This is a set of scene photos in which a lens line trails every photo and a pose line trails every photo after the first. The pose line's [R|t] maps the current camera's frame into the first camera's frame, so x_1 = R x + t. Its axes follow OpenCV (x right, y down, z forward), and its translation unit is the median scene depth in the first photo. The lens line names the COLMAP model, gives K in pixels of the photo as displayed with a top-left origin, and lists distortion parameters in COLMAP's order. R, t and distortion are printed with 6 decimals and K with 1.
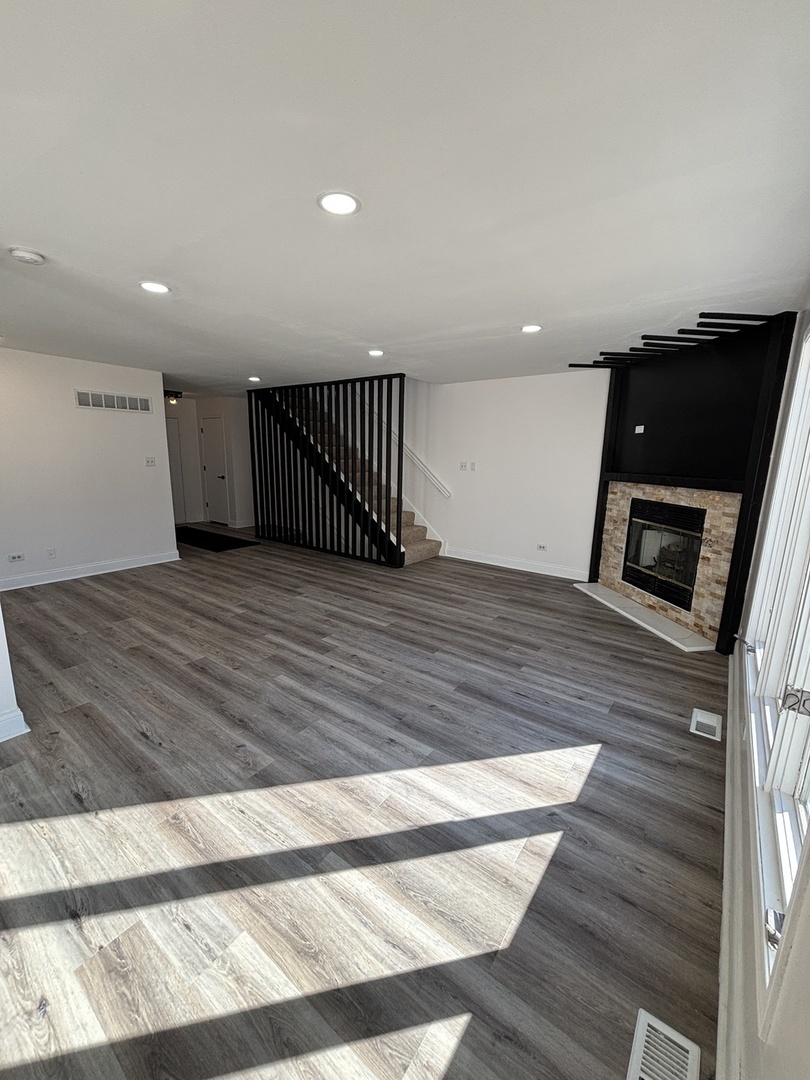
lens RADIAL K [[430.1, 0, 404.6], [0, 430.1, 545.6], [0, 0, 1]] dist [-0.000229, 0.000042]
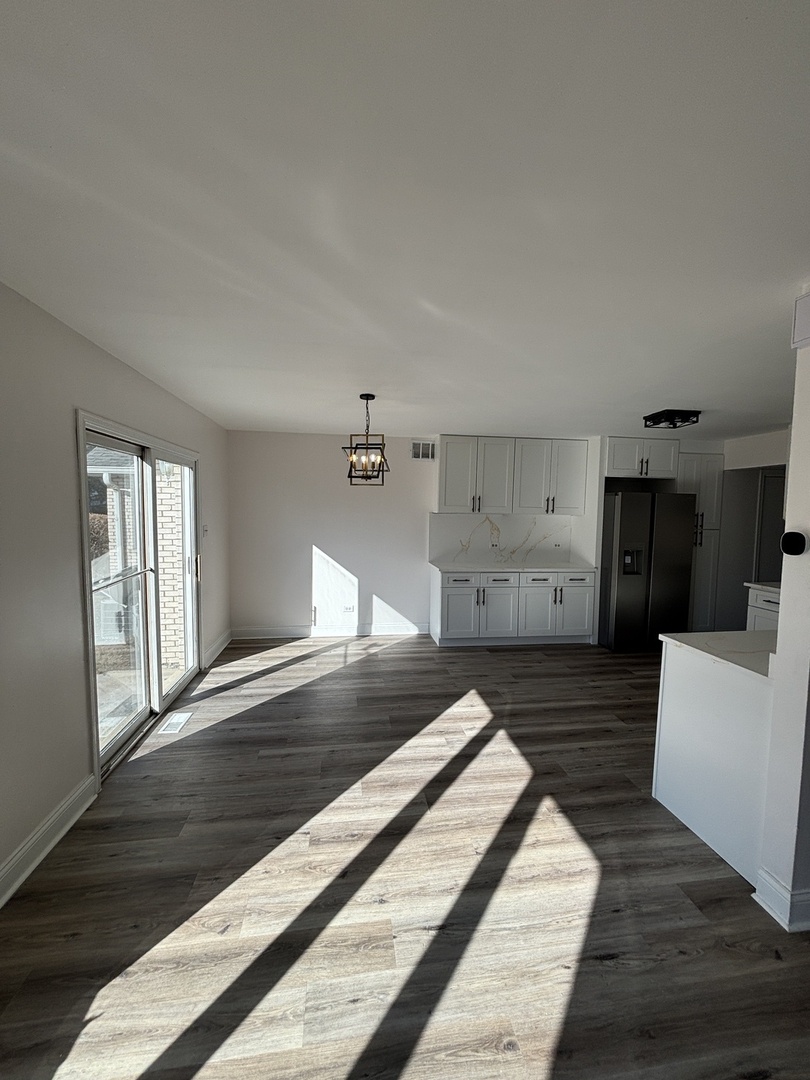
lens RADIAL K [[428.4, 0, 407.5], [0, 428.4, 566.2], [0, 0, 1]] dist [-0.002012, -0.000382]
pose [[-0.706042, 0.065978, -0.705090, 0.018685], [-0.176355, 0.947902, 0.265292, -0.144084], [0.685860, 0.311653, -0.657623, 0.560651]]
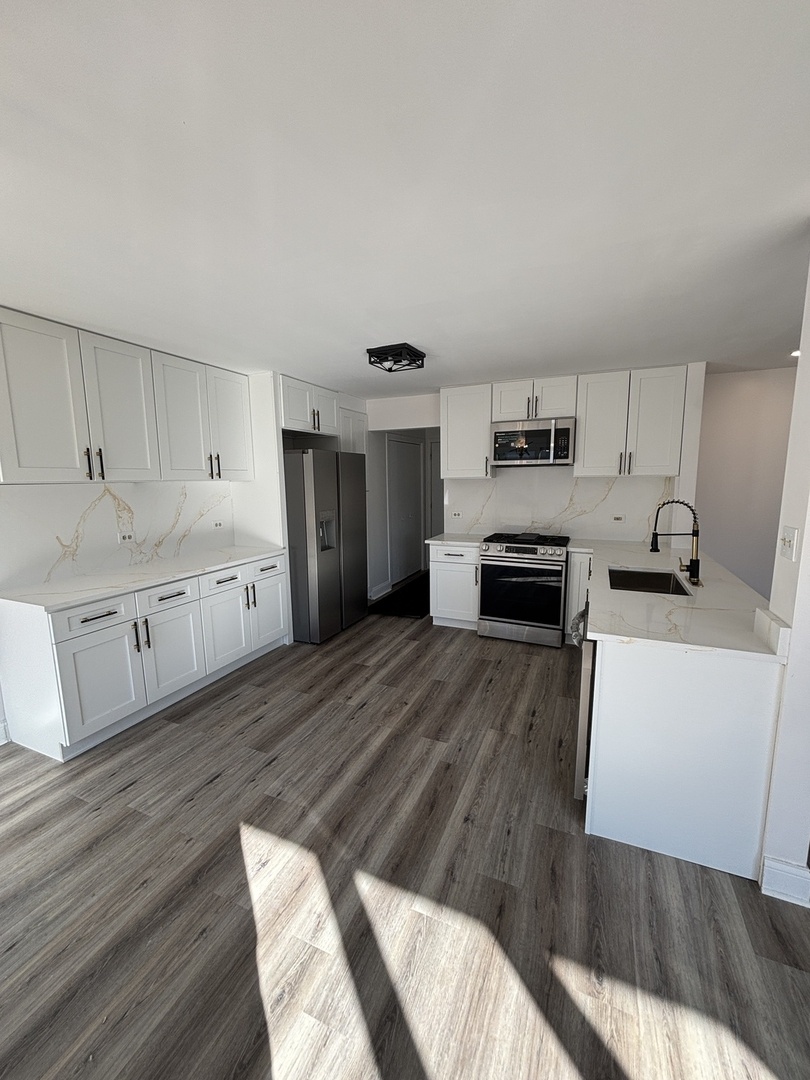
lens RADIAL K [[430.1, 0, 404.6], [0, 430.1, 545.6], [0, 0, 1]] dist [-0.000229, 0.000042]
pose [[0.220931, 0.136488, -0.965692, -0.295025], [-0.191899, 0.976886, 0.094168, -0.042027], [0.956224, 0.164511, 0.242016, 0.089458]]
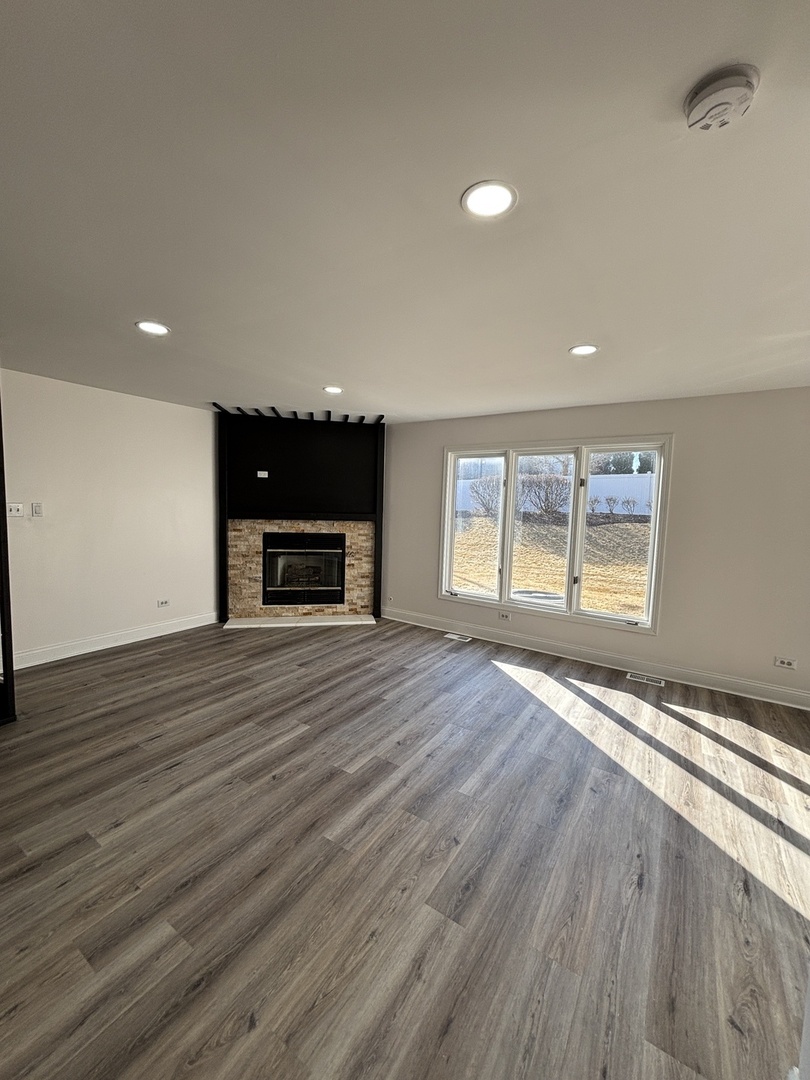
lens RADIAL K [[432.3, 0, 405.0], [0, 432.3, 540.0], [0, 0, 1]] dist [0.001634, 0.000238]
pose [[-0.059188, -0.112485, 0.991889, -0.840120], [0.178211, 0.976478, 0.121372, -0.213013], [-0.982211, 0.183949, -0.037750, 0.873431]]
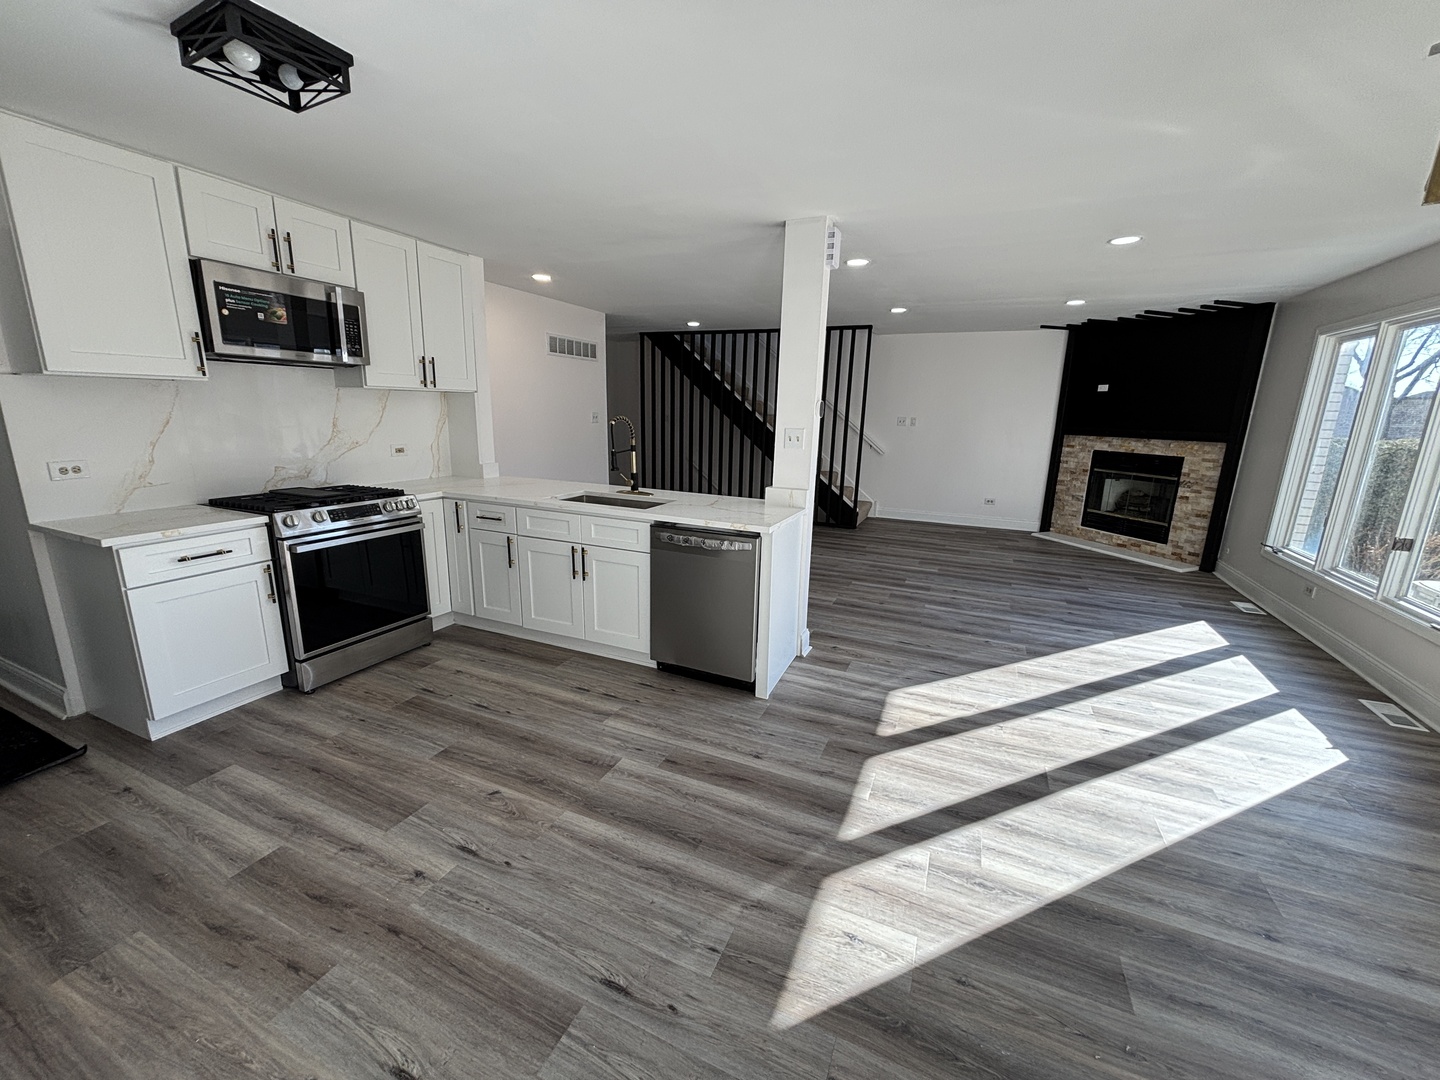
lens RADIAL K [[575.3, 0, 716.7], [0, 575.3, 545.7], [0, 0, 1]] dist [-0.023027, 0.011993]
pose [[0.977267, -0.046643, 0.206816, -0.950076], [0.040879, 0.998650, 0.032060, 0.061401], [-0.208032, -0.022876, 0.977854, -0.306832]]
